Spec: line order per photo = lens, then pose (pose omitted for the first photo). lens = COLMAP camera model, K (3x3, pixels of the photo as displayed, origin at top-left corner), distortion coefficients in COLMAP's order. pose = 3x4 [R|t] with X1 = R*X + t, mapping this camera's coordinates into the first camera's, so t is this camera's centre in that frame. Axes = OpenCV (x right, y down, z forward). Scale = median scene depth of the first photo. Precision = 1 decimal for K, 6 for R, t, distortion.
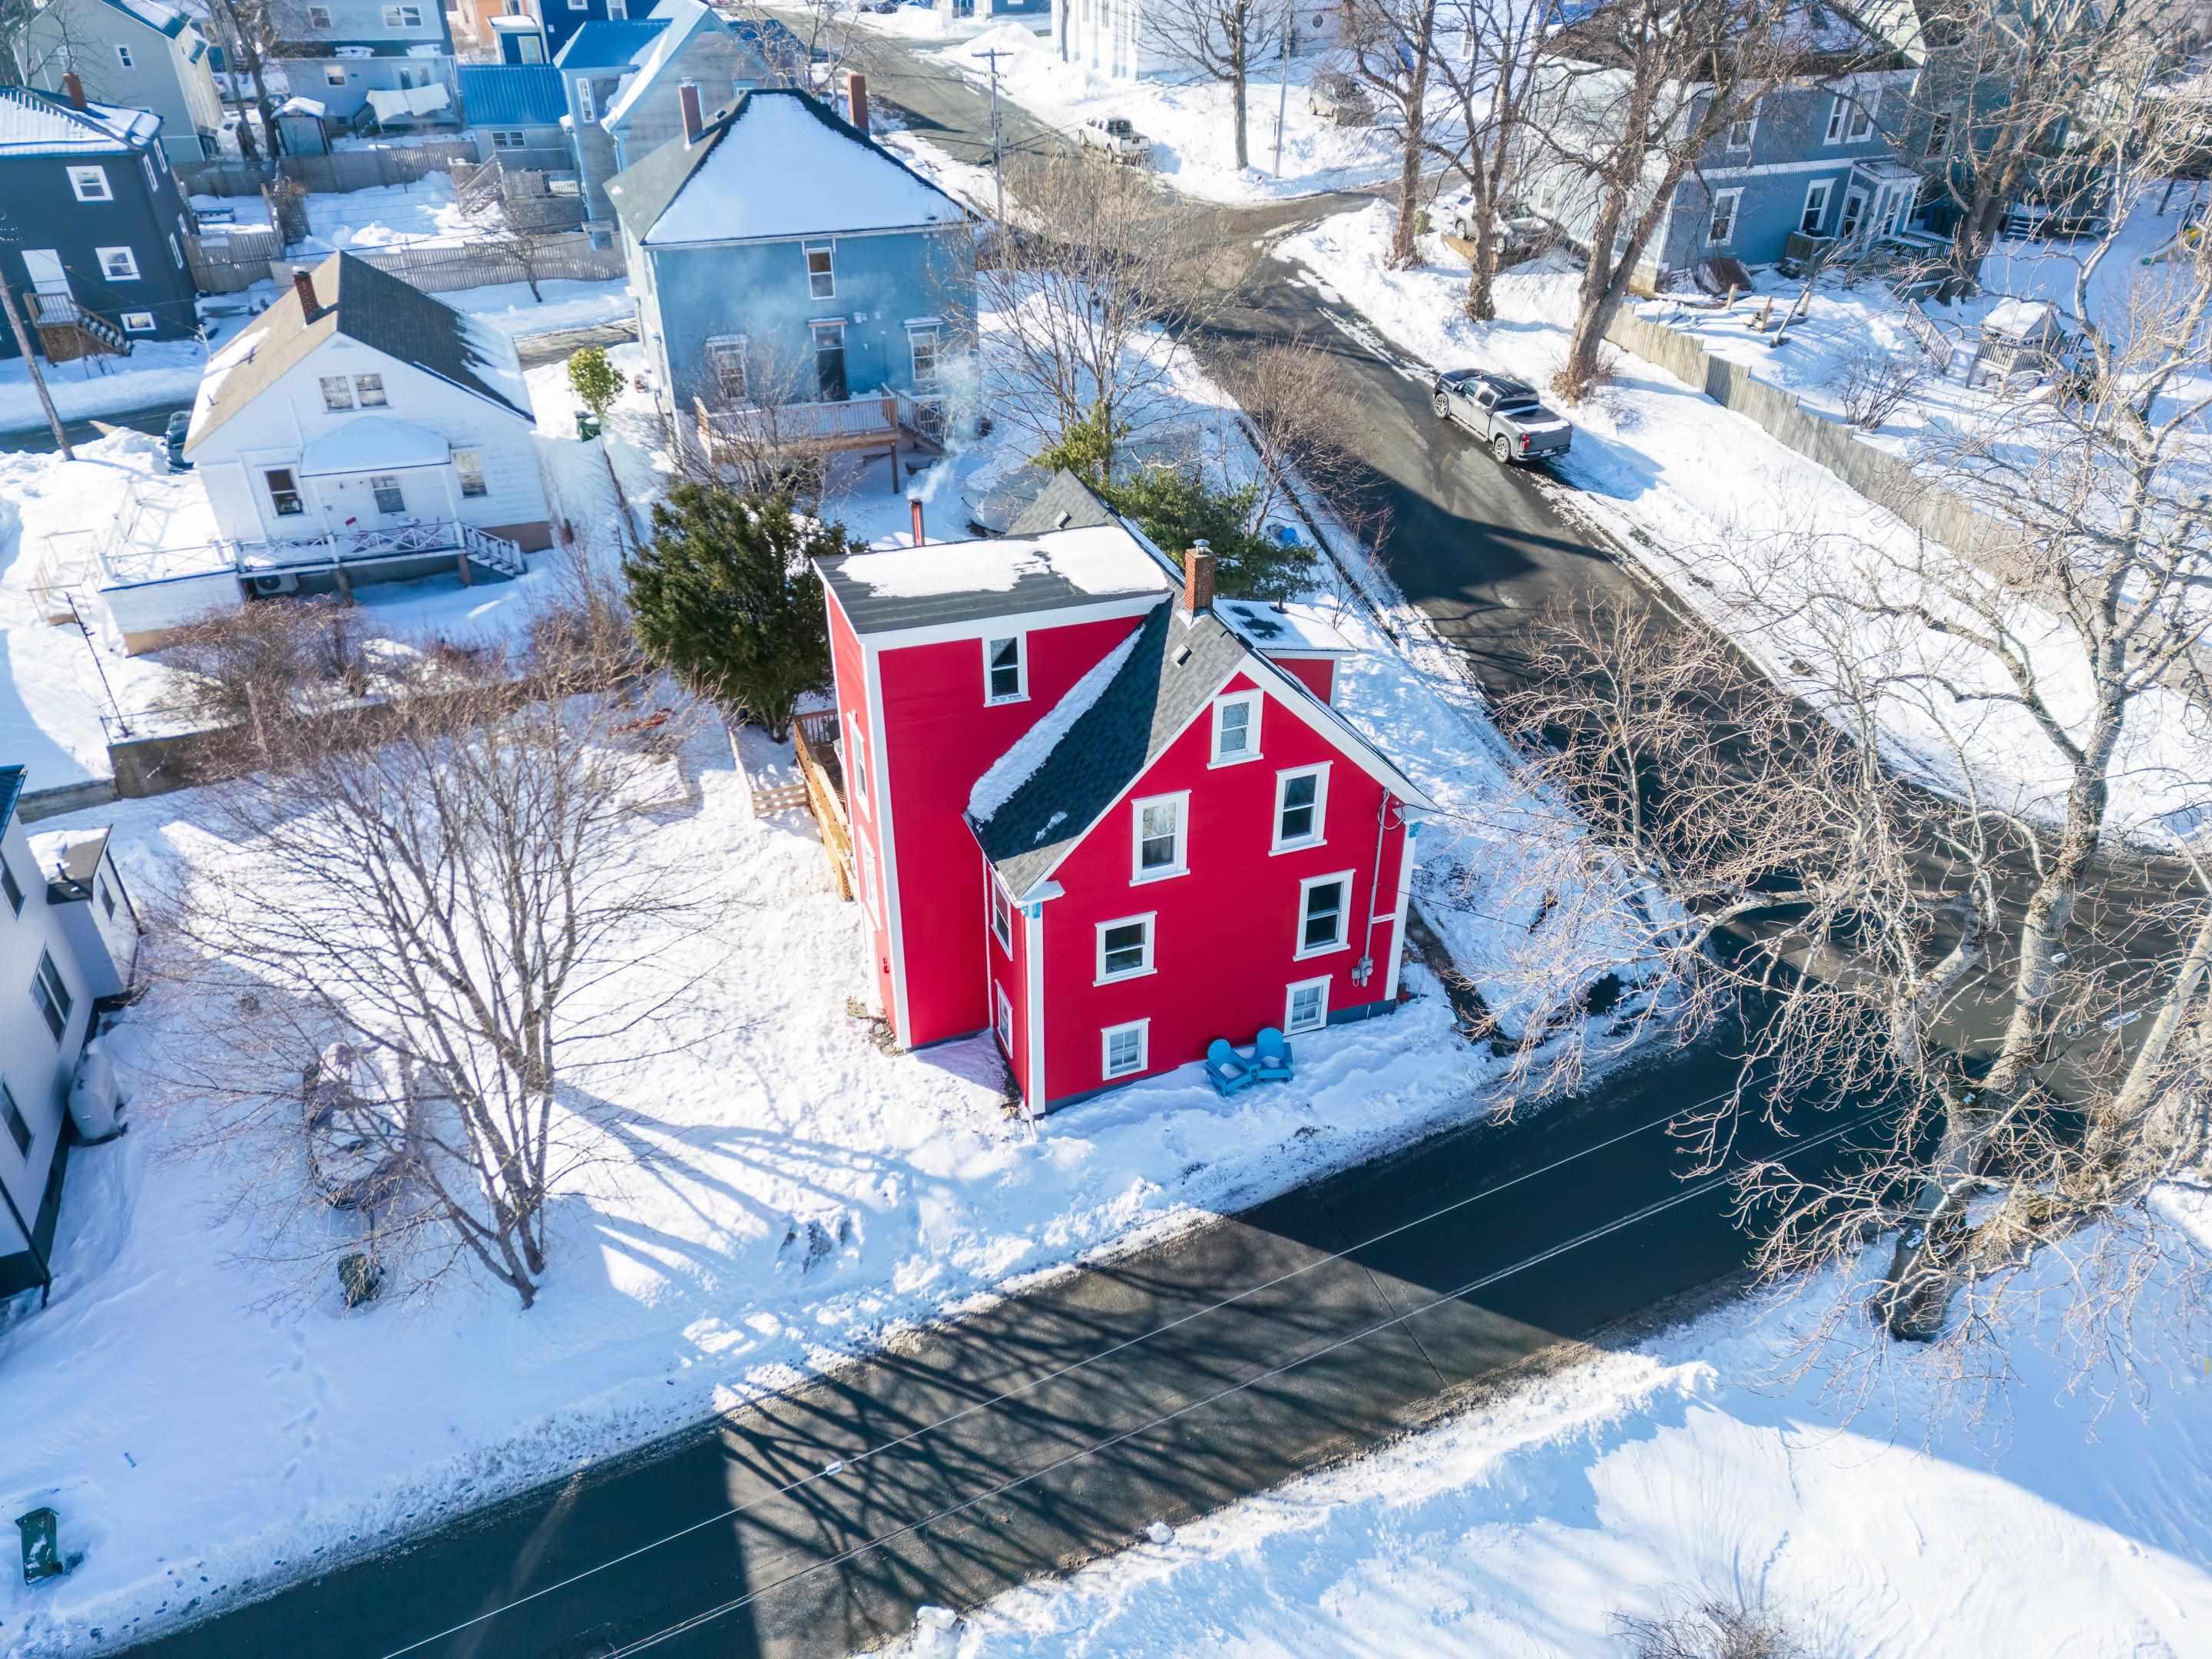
lens RADIAL K [[1508.3, 0, 1104.3], [0, 1508.3, 830.0], [0, 0, 1]] dist [0.088552, -0.052296]
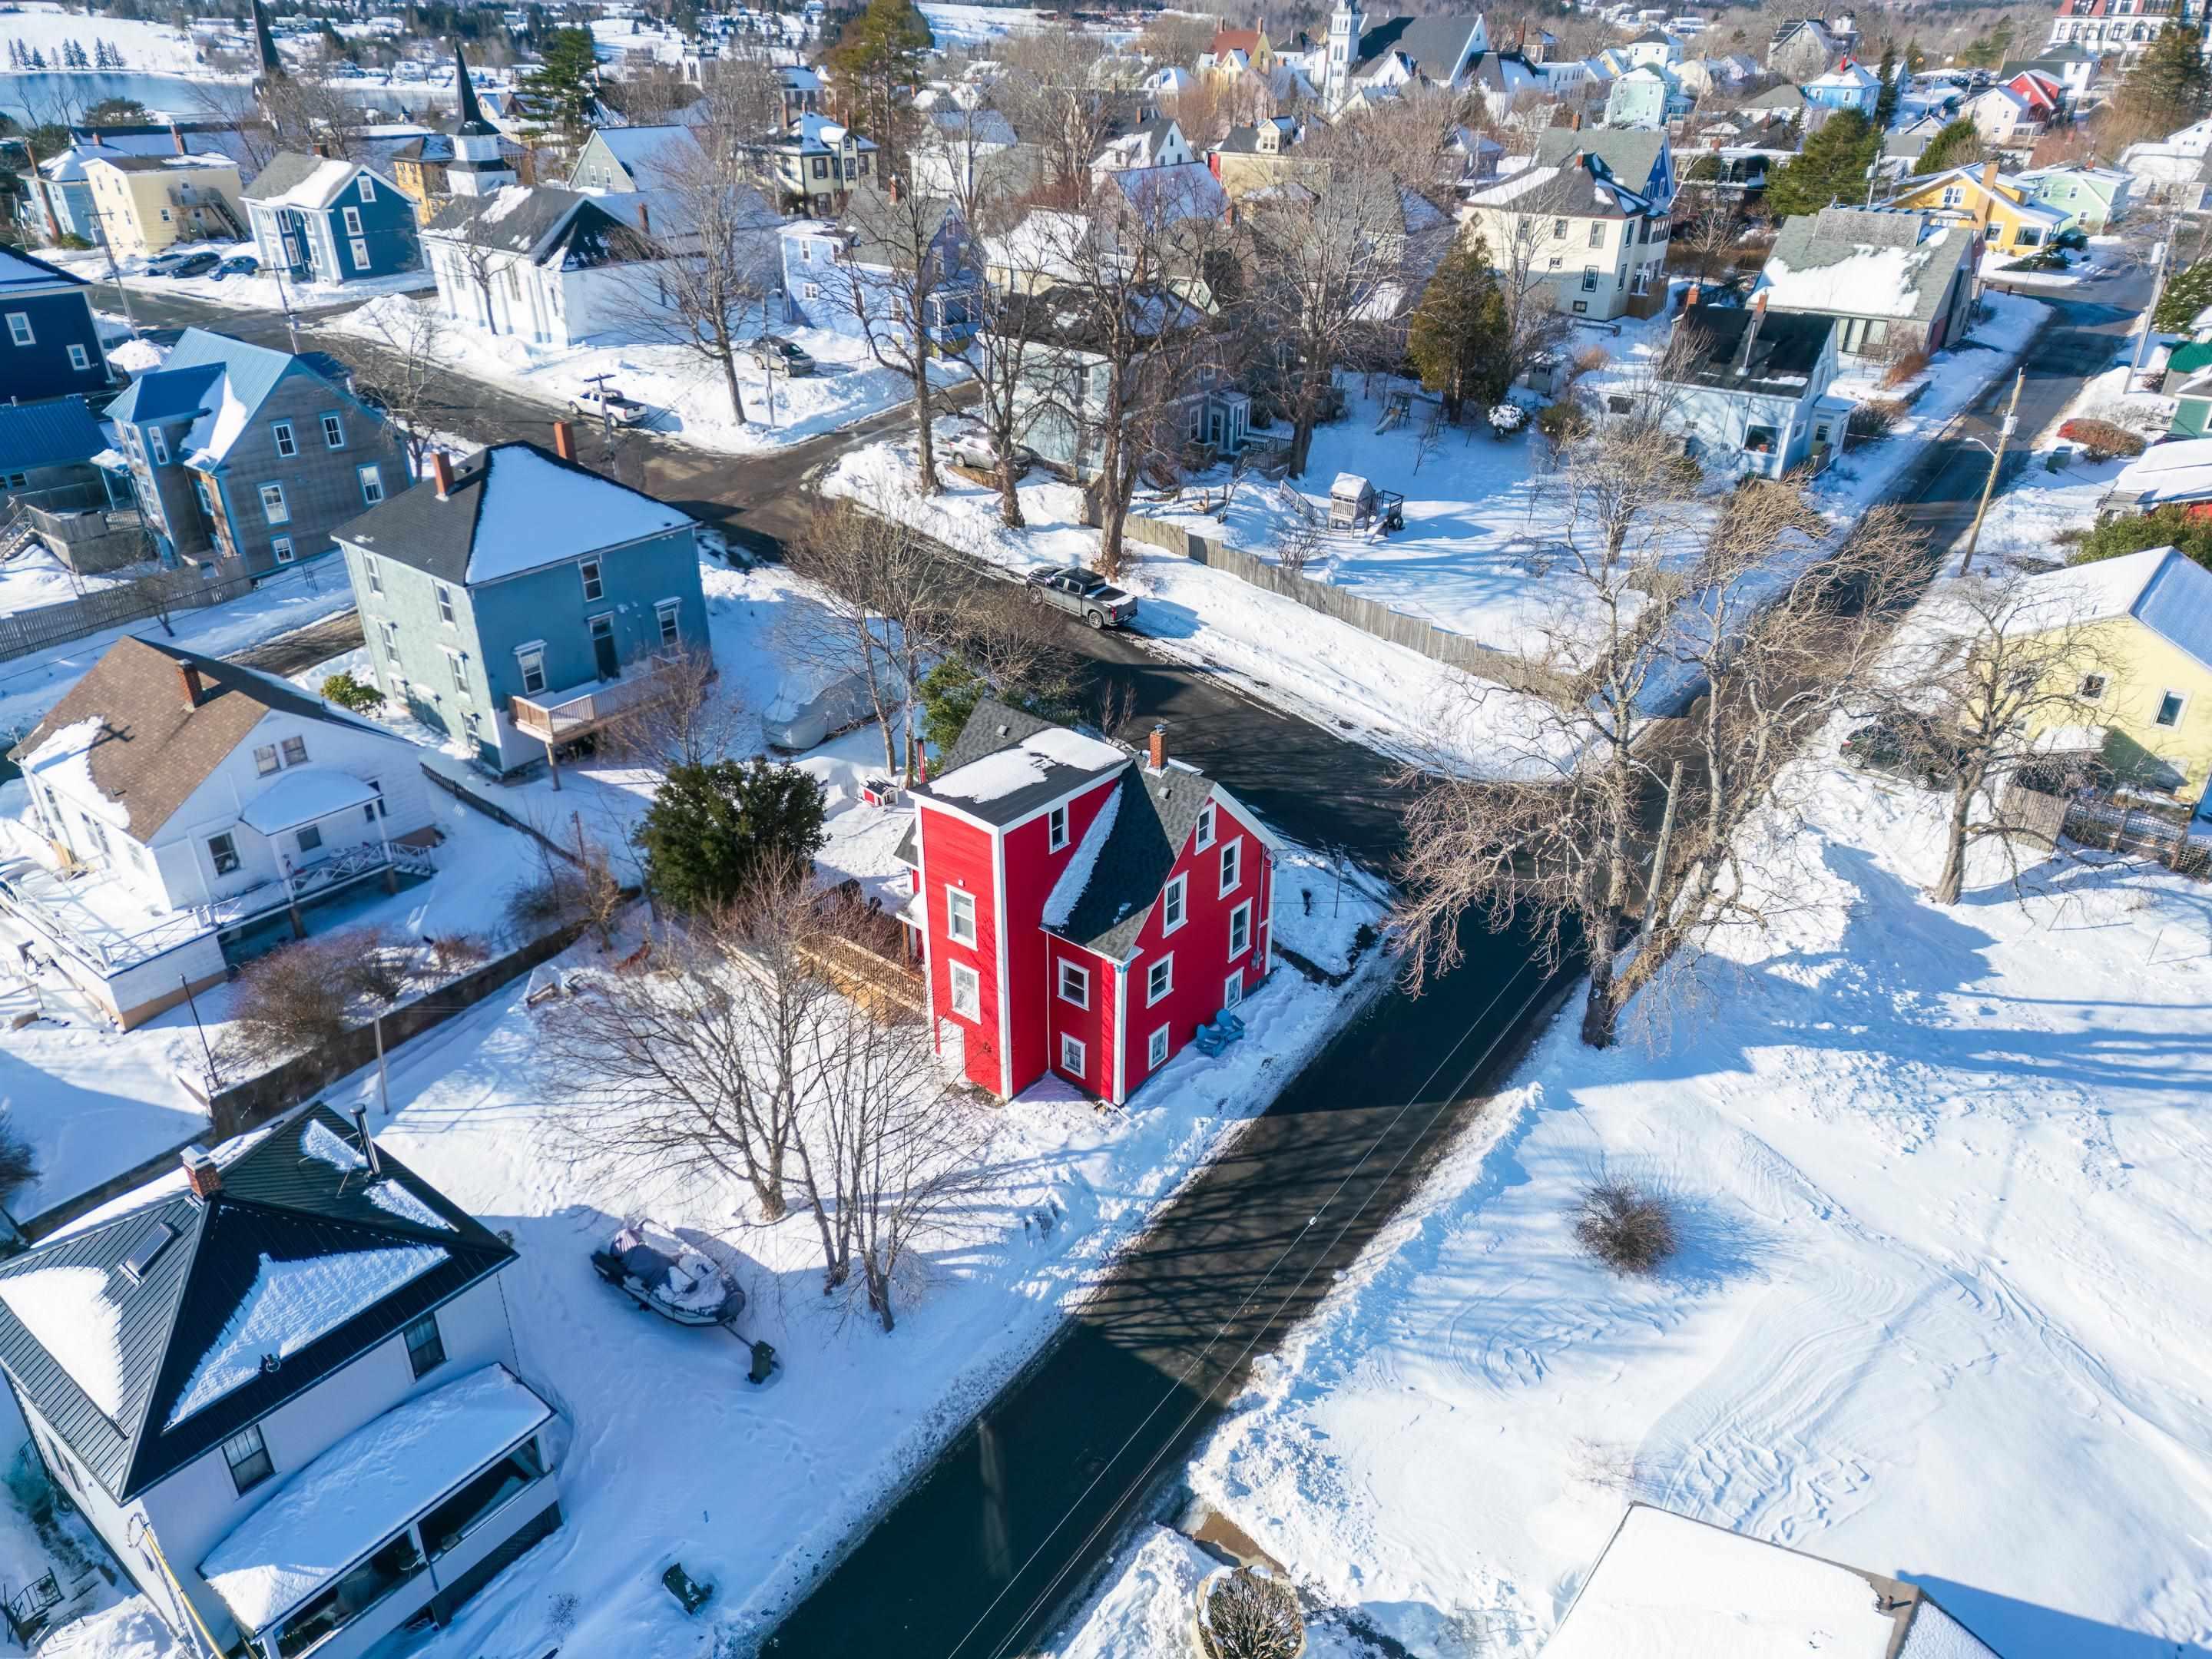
lens RADIAL K [[1508.3, 0, 1099.4], [0, 1508.3, 830.6], [0, 0, 1]] dist [0.088552, -0.052296]
pose [[0.866162, -0.239026, 0.438896, -0.478266], [0.271960, 0.962225, -0.012679, -0.047583], [-0.419286, 0.130345, 0.898449, -0.293073]]
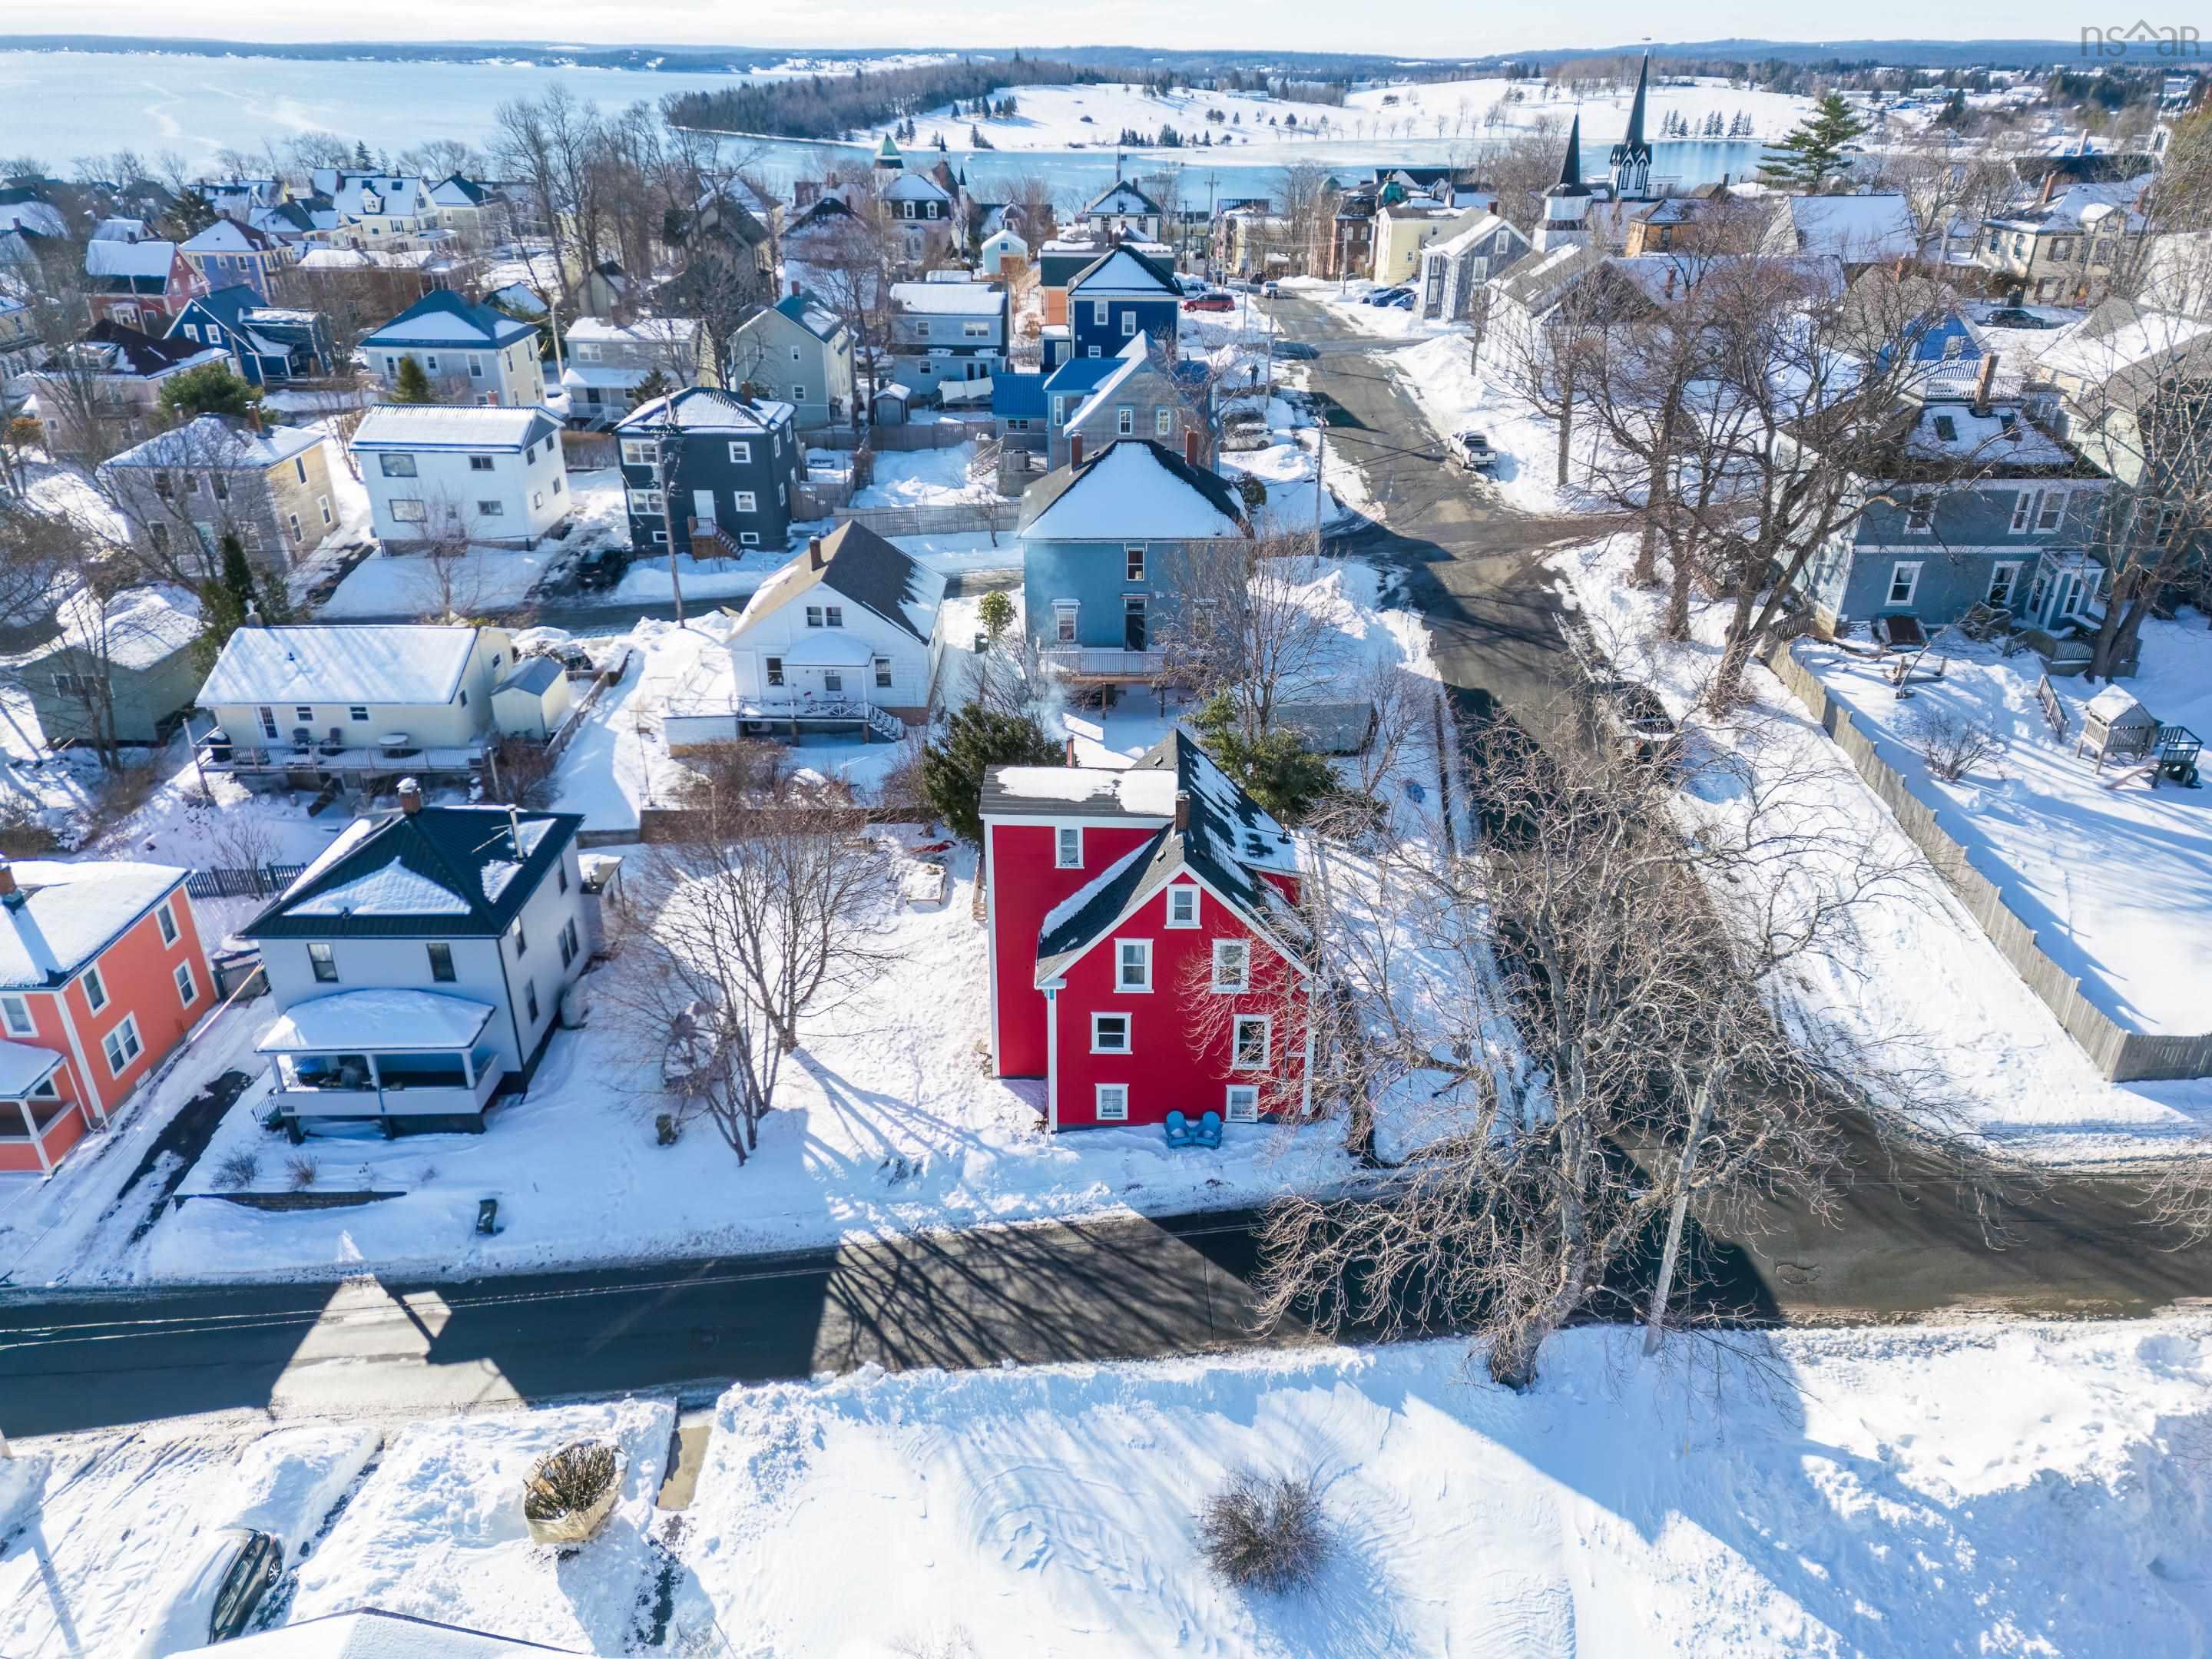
lens RADIAL K [[1508.3, 0, 1107.5], [0, 1508.3, 818.8], [0, 0, 1]] dist [0.088552, -0.052296]
pose [[0.931916, 0.157788, -0.326550, 0.333174], [-0.195525, 0.976926, -0.085946, -0.002637], [0.305454, 0.143943, 0.941264, -0.356823]]
